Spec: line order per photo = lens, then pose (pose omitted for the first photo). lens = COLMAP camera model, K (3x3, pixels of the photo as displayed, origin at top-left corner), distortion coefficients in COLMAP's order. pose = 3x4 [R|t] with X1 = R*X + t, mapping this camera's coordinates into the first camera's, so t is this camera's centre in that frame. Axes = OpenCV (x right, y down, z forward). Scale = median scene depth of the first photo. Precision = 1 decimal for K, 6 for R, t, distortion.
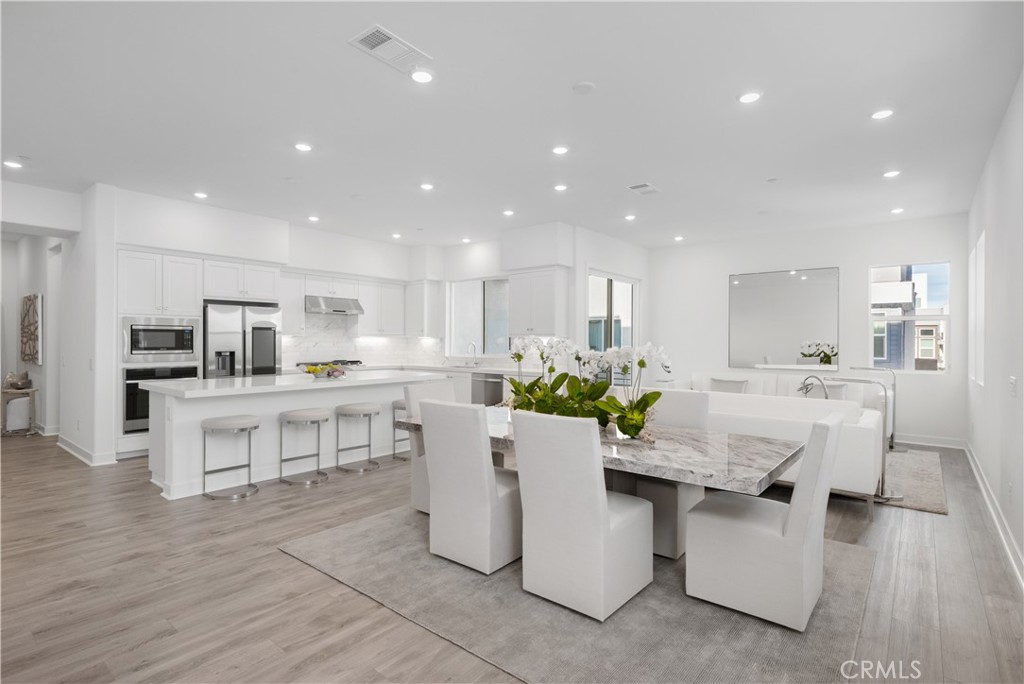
lens RADIAL K [[506.2, 0, 512.7], [0, 506.2, 343.9], [0, 0, 1]] dist [-0.000630, -0.000844]
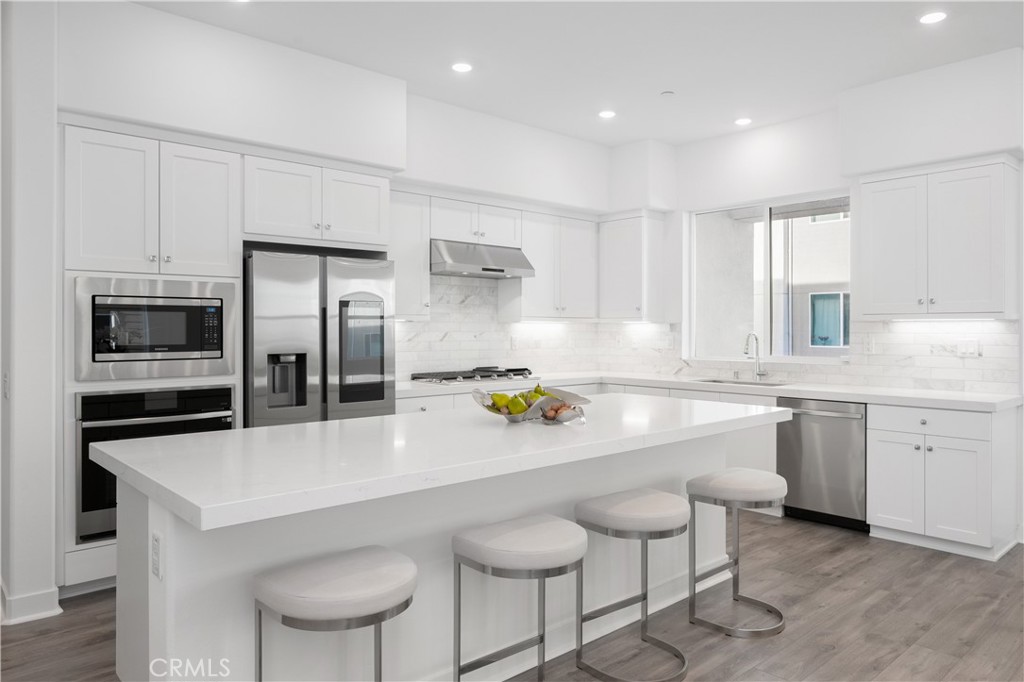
lens RADIAL K [[673.8, 0, 512.6], [0, 673.8, 336.6], [0, 0, 1]] dist [0.002774, 0.008402]
pose [[0.985378, 0.001154, -0.170378, -0.250370], [0.000404, 0.999958, 0.009110, -0.005855], [0.170381, -0.009046, 0.985337, 0.412044]]
